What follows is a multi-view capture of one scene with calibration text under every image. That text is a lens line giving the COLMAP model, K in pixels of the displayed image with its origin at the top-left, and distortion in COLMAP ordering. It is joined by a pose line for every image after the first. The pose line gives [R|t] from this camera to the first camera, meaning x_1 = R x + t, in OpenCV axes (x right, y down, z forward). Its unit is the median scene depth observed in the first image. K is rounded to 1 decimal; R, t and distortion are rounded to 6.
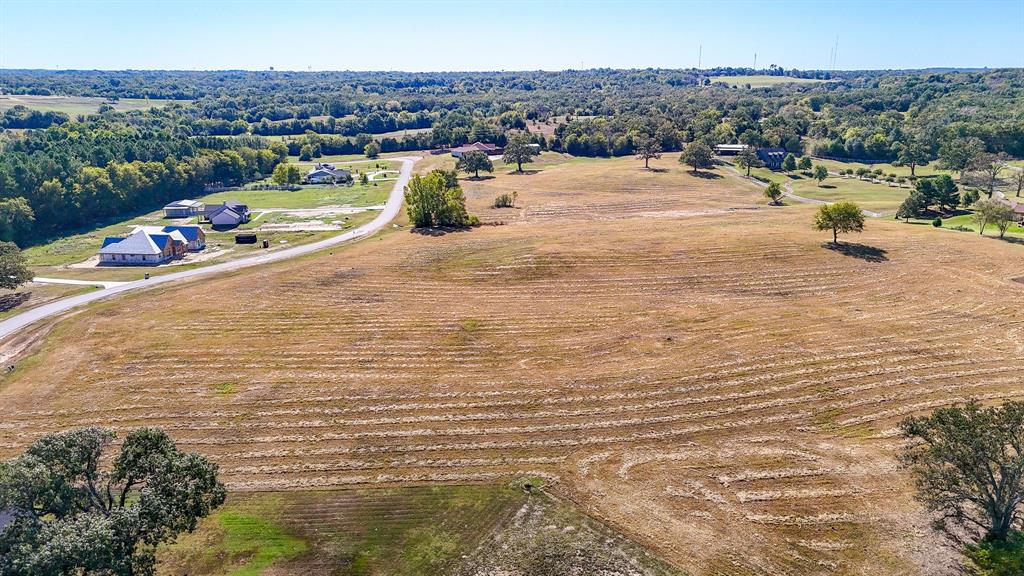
lens RADIAL K [[761.8, 0, 512.0], [0, 761.8, 288.0], [0, 0, 1]] dist [0.085200, -0.089586]
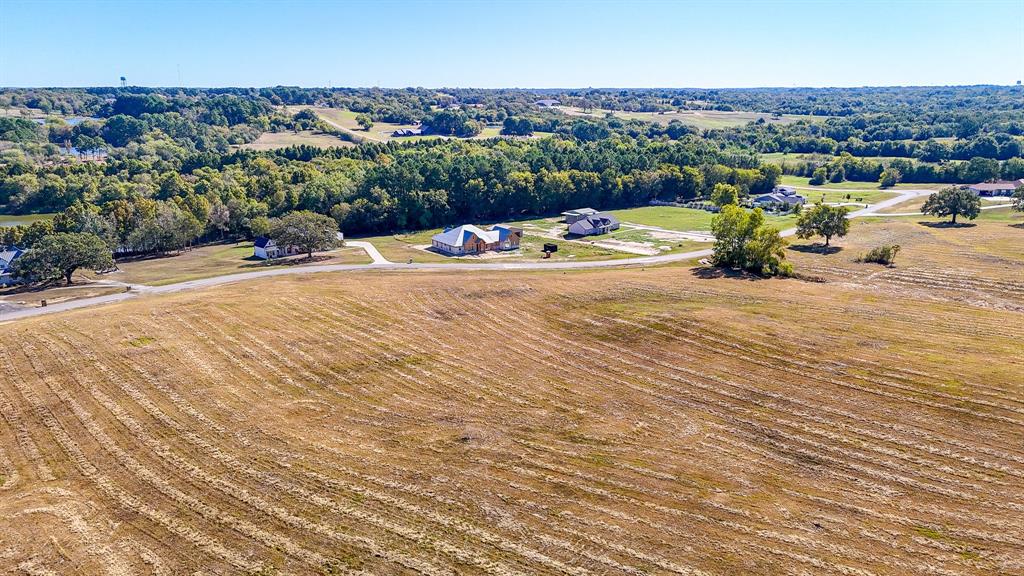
lens RADIAL K [[761.8, 0, 512.0], [0, 761.8, 288.0], [0, 0, 1]] dist [0.085200, -0.089586]
pose [[0.627593, 0.194307, -0.753904, 0.301115], [-0.209051, 0.974851, 0.077226, -0.057042], [0.749950, 0.109138, 0.652430, 0.201006]]
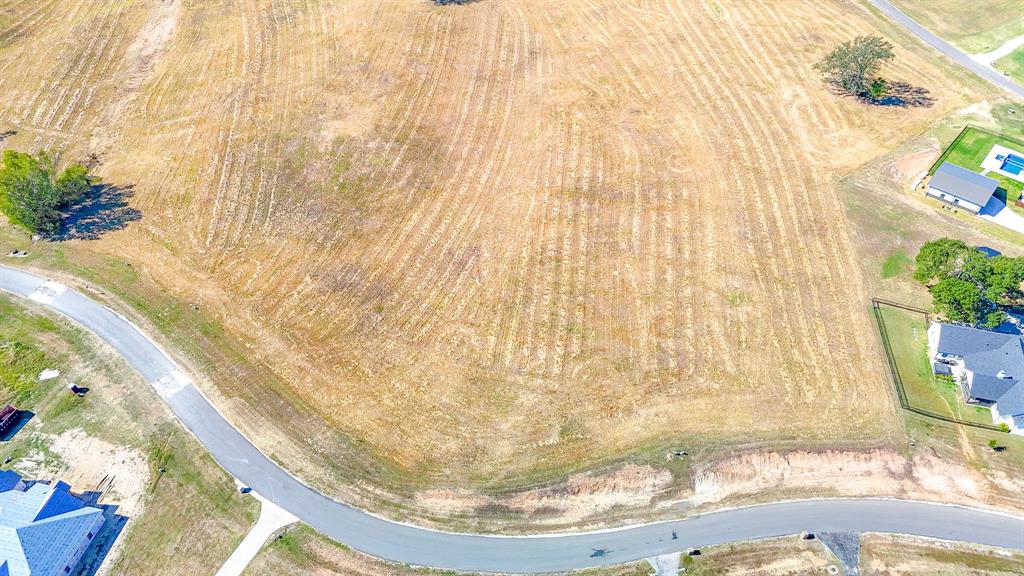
lens RADIAL K [[744.8, 0, 513.6], [0, 744.8, 289.3], [0, 0, 1]] dist [0.068663, -0.058016]
pose [[0.135665, -0.712461, 0.688472, -0.446193], [0.271676, 0.695012, 0.665695, -0.299314], [-0.952779, 0.096730, 0.287847, 0.320462]]
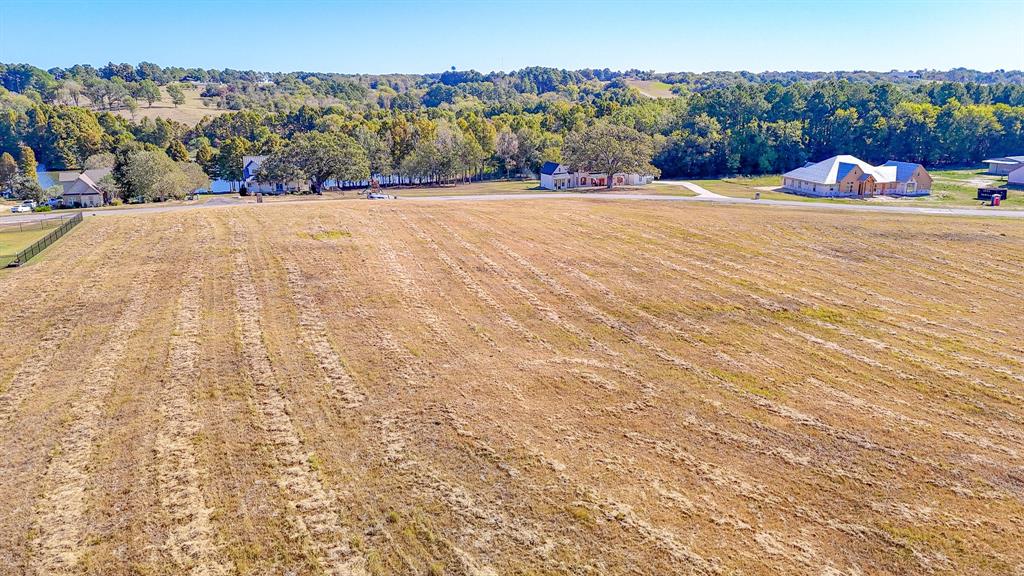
lens RADIAL K [[764.7, 0, 512.0], [0, 764.7, 288.0], [0, 0, 1]] dist [0.071425, -0.057182]
pose [[0.289653, 0.237494, -0.927199, 0.118546], [-0.254986, 0.952865, 0.164411, 0.004692], [0.922542, 0.188800, 0.336558, 0.298928]]
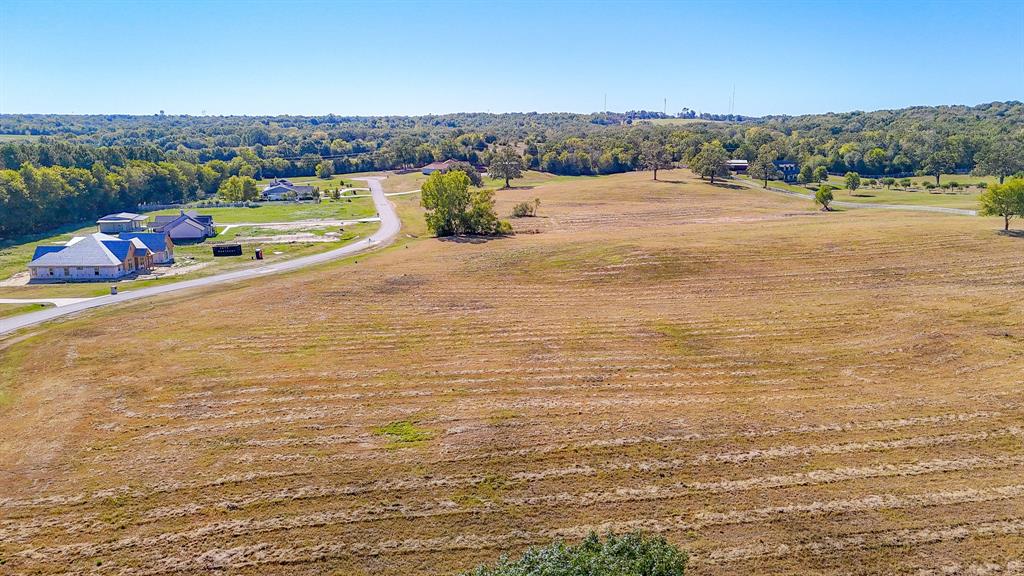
lens RADIAL K [[766.8, 0, 512.0], [0, 766.8, 288.0], [0, 0, 1]] dist [0.072027, -0.059960]
pose [[0.991468, -0.022247, 0.128438, -0.117722], [0.030464, 0.997588, -0.062365, 0.021306], [-0.126741, 0.065746, 0.989755, 0.147207]]
